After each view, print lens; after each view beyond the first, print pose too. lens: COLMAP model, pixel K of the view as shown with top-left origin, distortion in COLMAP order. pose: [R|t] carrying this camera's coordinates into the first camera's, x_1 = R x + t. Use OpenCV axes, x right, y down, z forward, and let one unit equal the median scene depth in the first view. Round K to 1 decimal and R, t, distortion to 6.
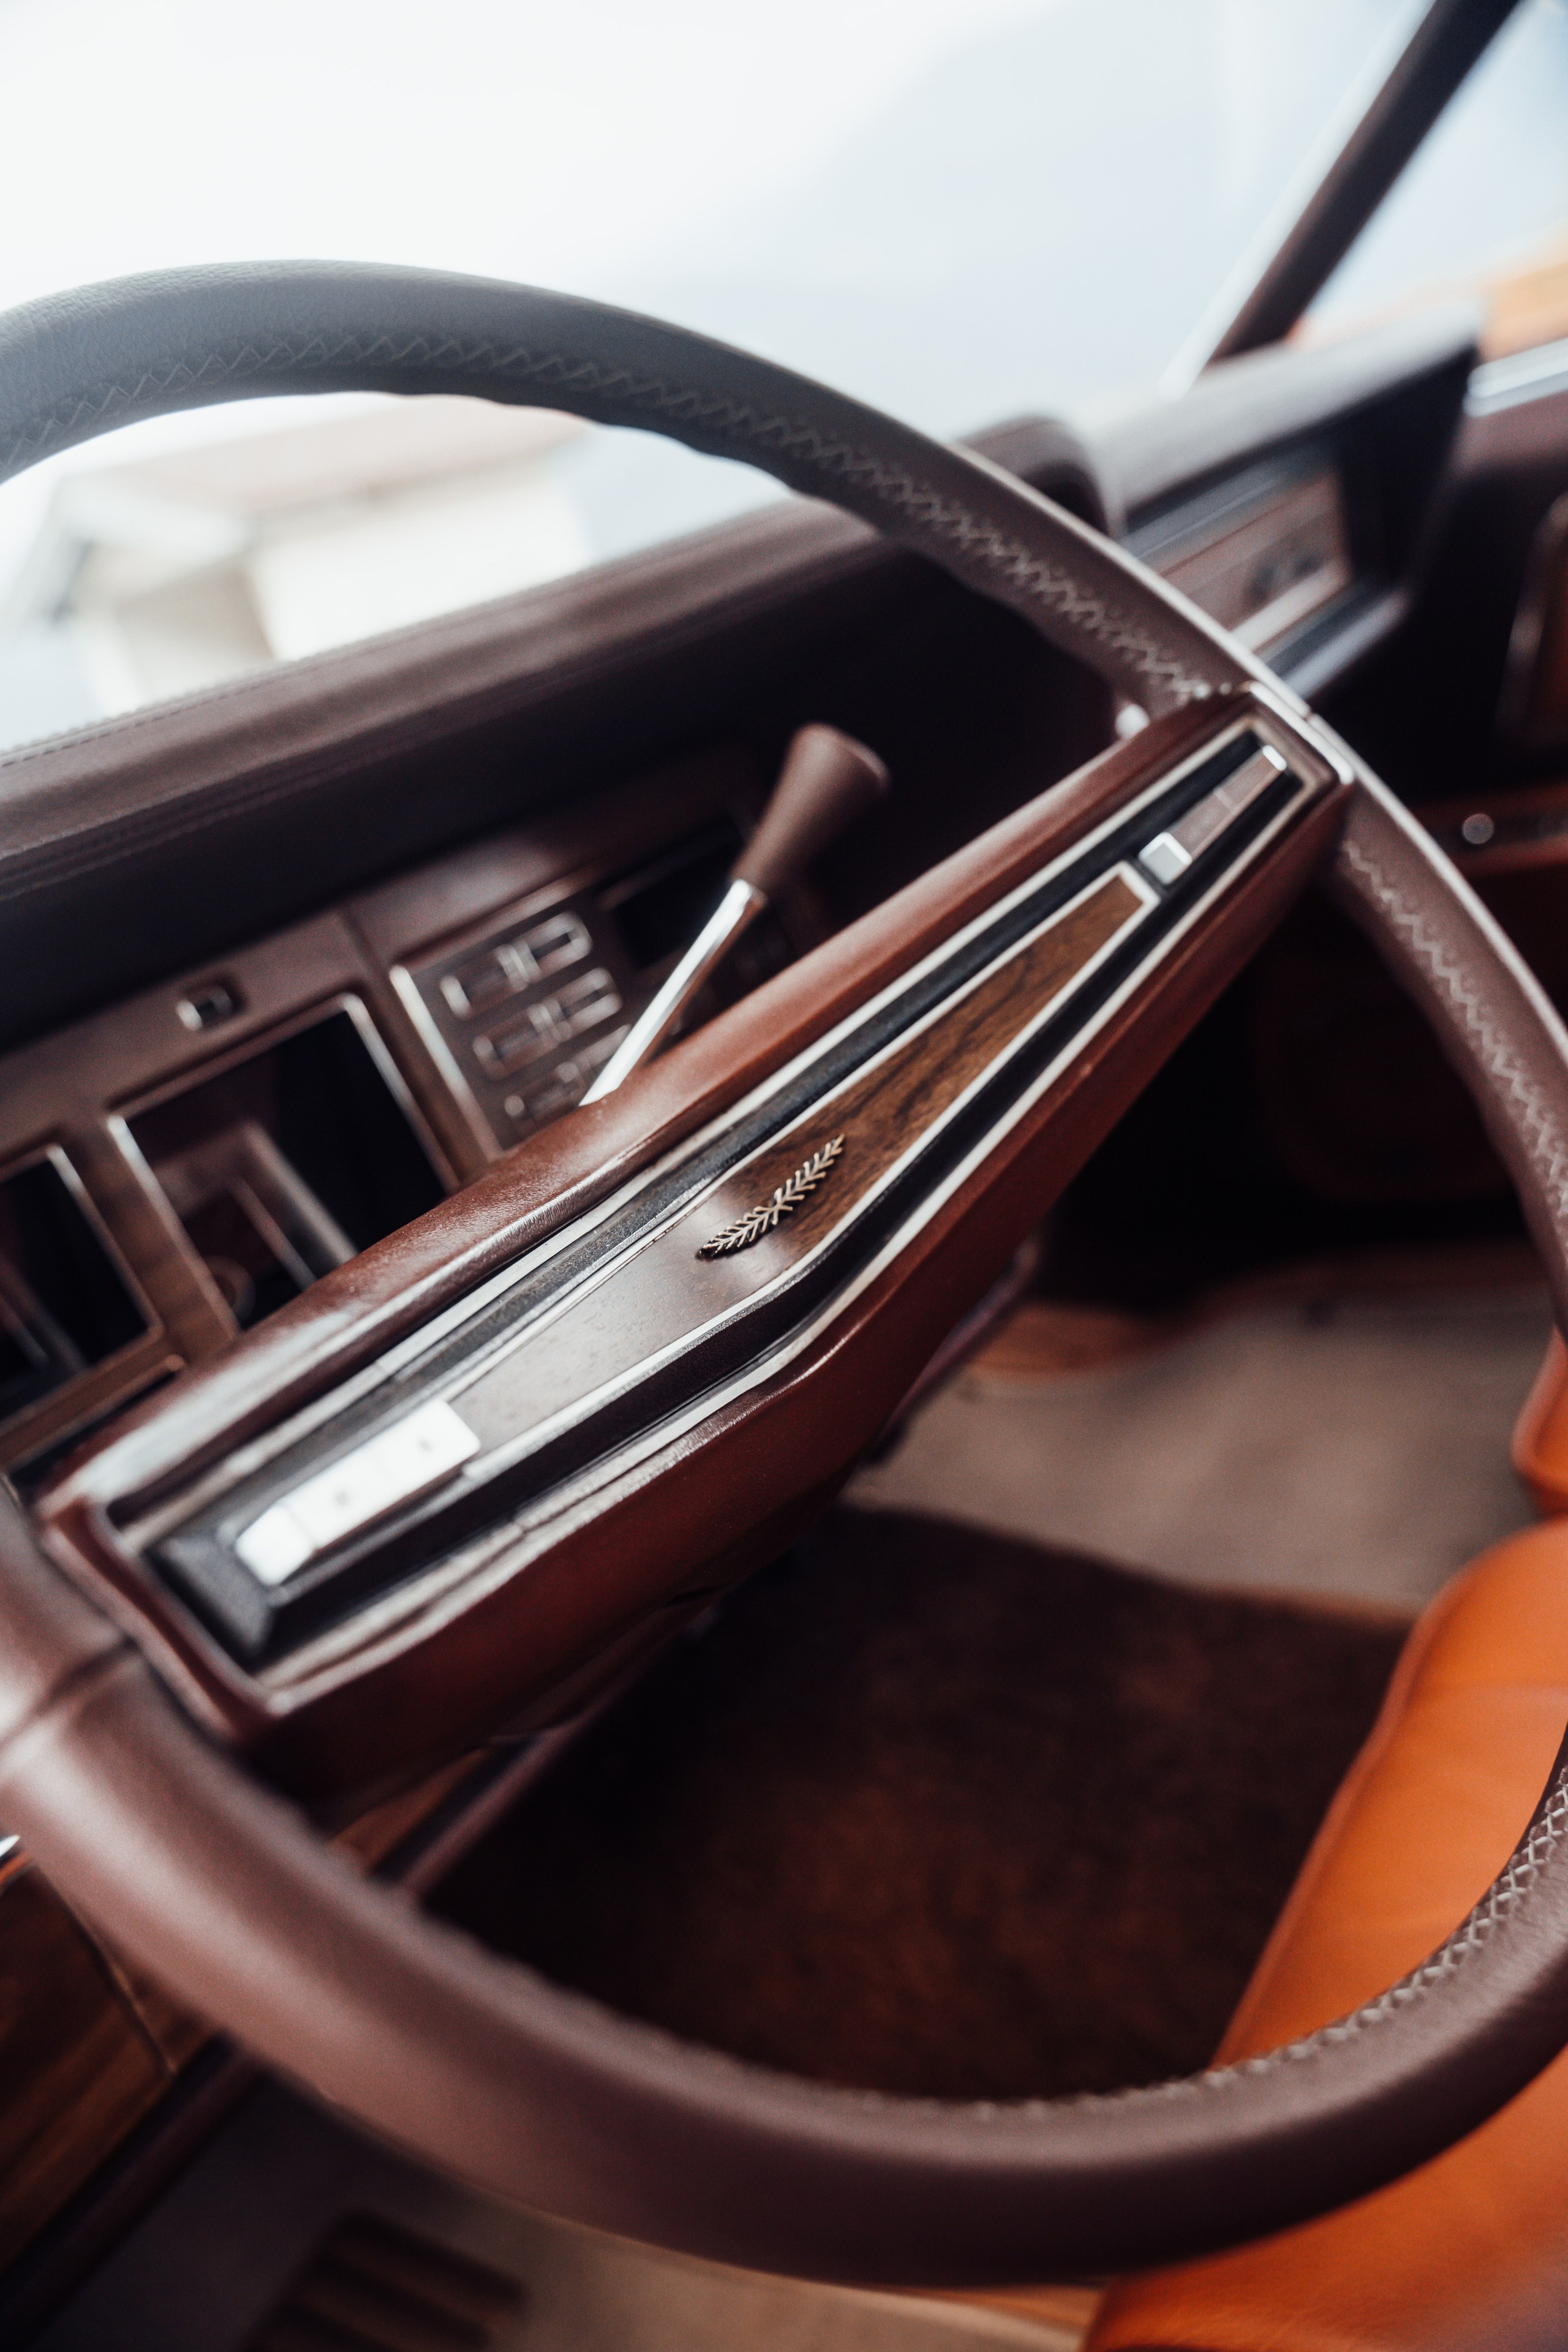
lens RADIAL K [[1870.1, 0, 784.0], [0, 1870.1, 1176.0], [0, 0, 1]] dist [0.061387, 0.000532]
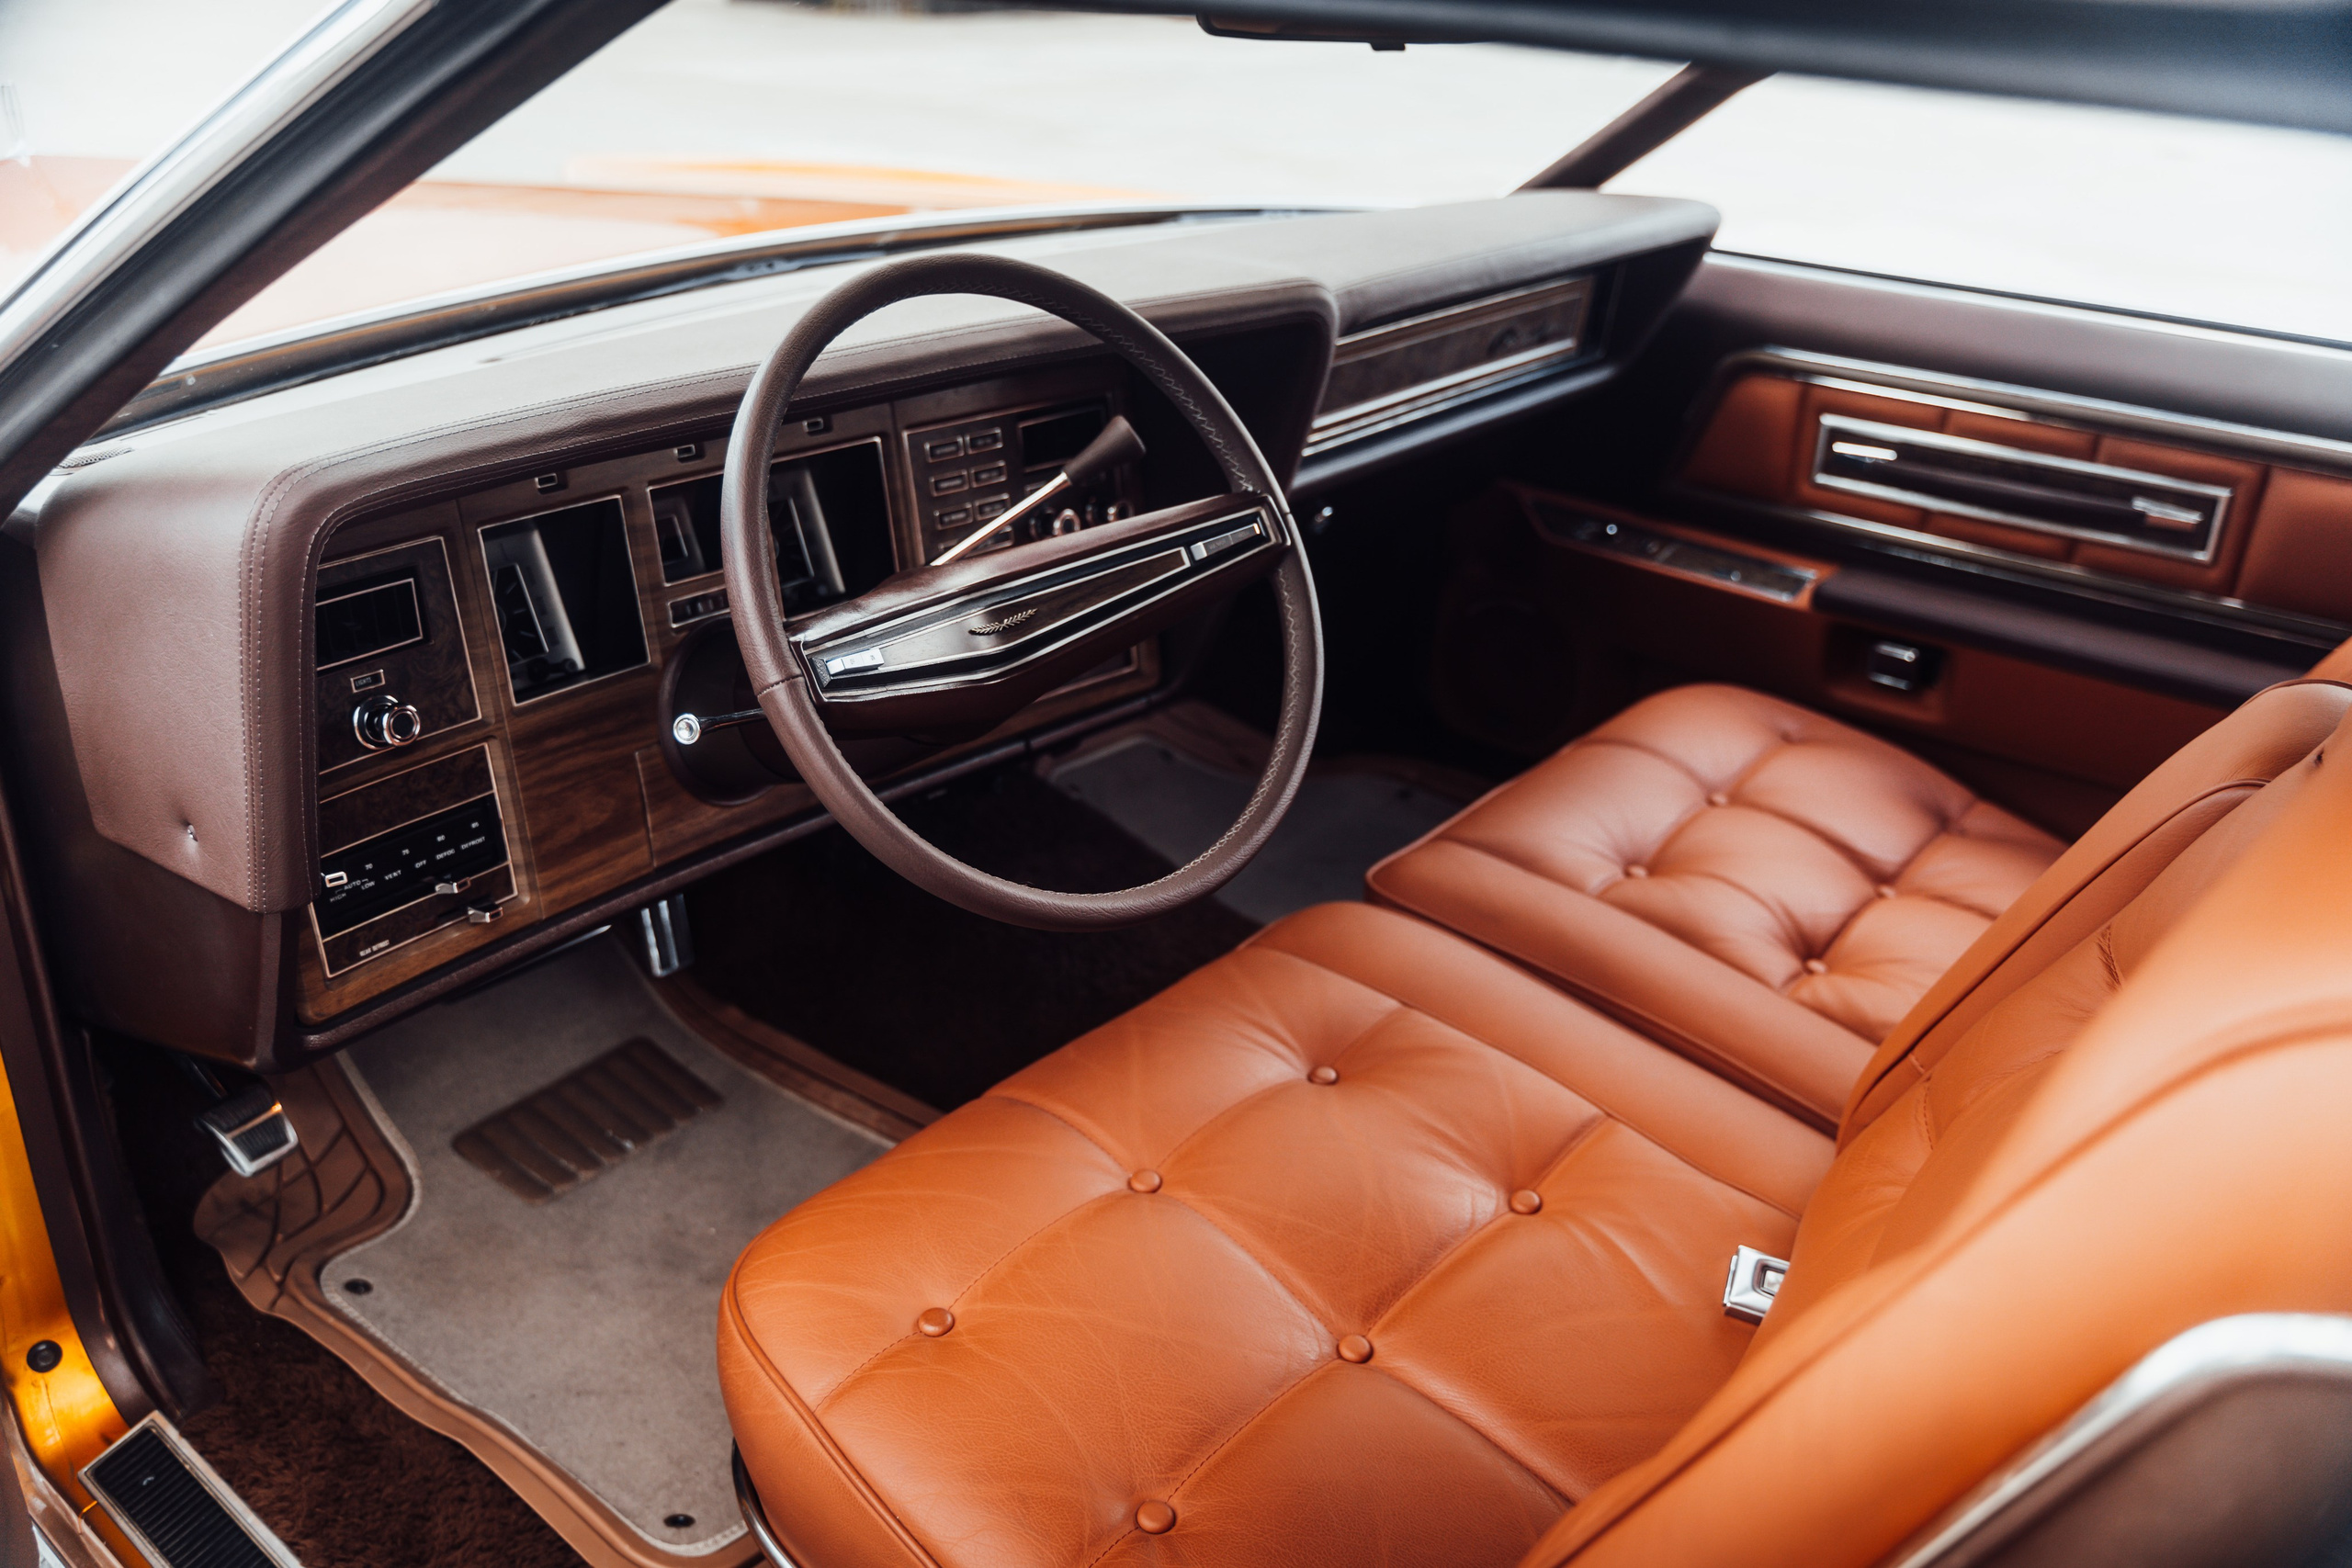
lens RADIAL K [[1870.0, 0, 1176.0], [0, 1870.0, 784.0], [0, 0, 1]] dist [0.061387, 0.000532]
pose [[0.931262, 0.362208, 0.039446, 0.183707], [-0.364256, 0.923085, 0.123414, -0.175825], [0.008290, -0.129299, 0.991571, -1.574923]]
